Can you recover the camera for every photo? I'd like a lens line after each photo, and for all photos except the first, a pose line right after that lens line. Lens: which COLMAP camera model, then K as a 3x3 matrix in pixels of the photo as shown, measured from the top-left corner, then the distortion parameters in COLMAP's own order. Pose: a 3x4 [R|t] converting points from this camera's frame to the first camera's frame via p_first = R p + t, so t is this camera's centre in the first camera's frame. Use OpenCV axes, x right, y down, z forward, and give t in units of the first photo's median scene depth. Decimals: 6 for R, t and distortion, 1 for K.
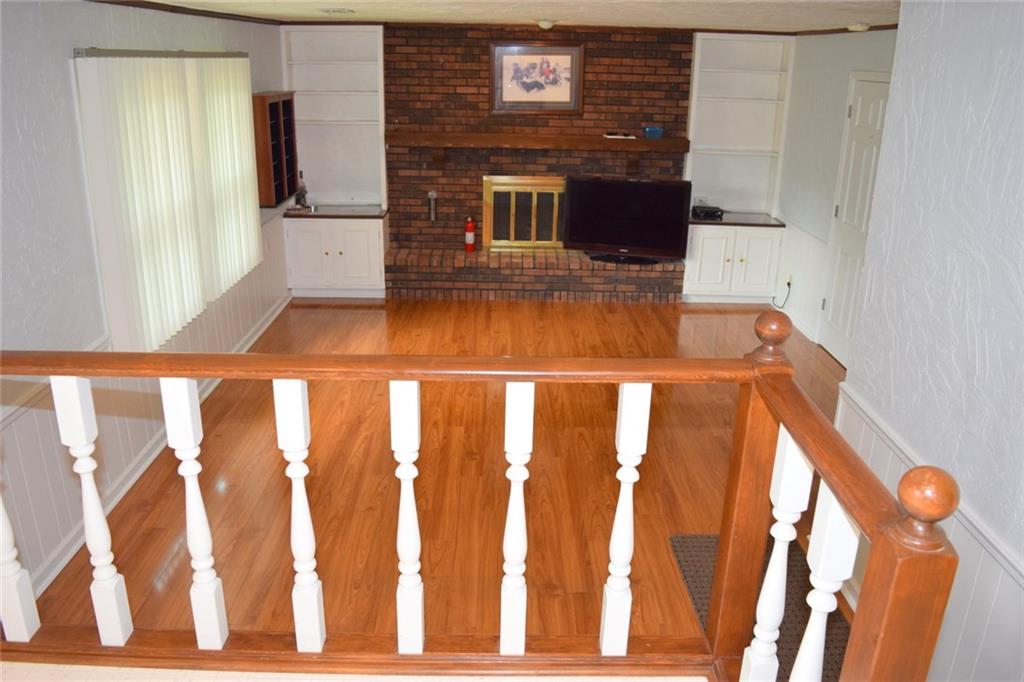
lens RADIAL K [[790.6, 0, 508.4], [0, 790.6, 326.9], [0, 0, 1]] dist [-0.087690, 0.001470]
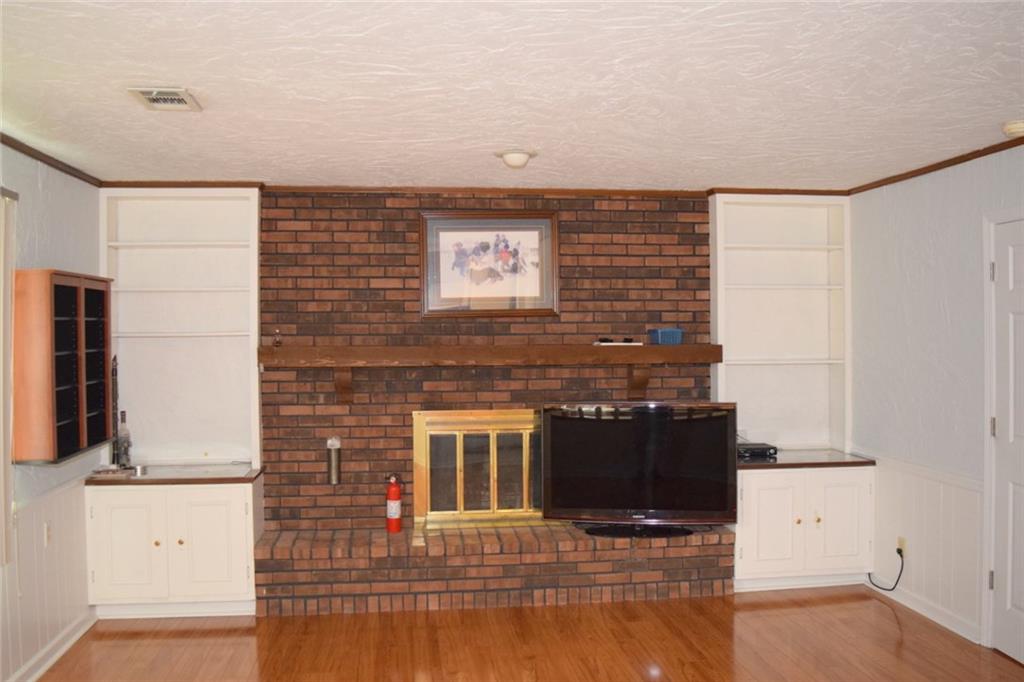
lens RADIAL K [[859.4, 0, 505.3], [0, 859.4, 337.0], [0, 0, 1]] dist [-0.088345, 0.006483]
pose [[0.992881, -0.025836, 0.116276, -0.037579], [0.060944, 0.948926, -0.309556, -0.027582], [-0.102339, 0.314438, 0.943745, 0.313740]]
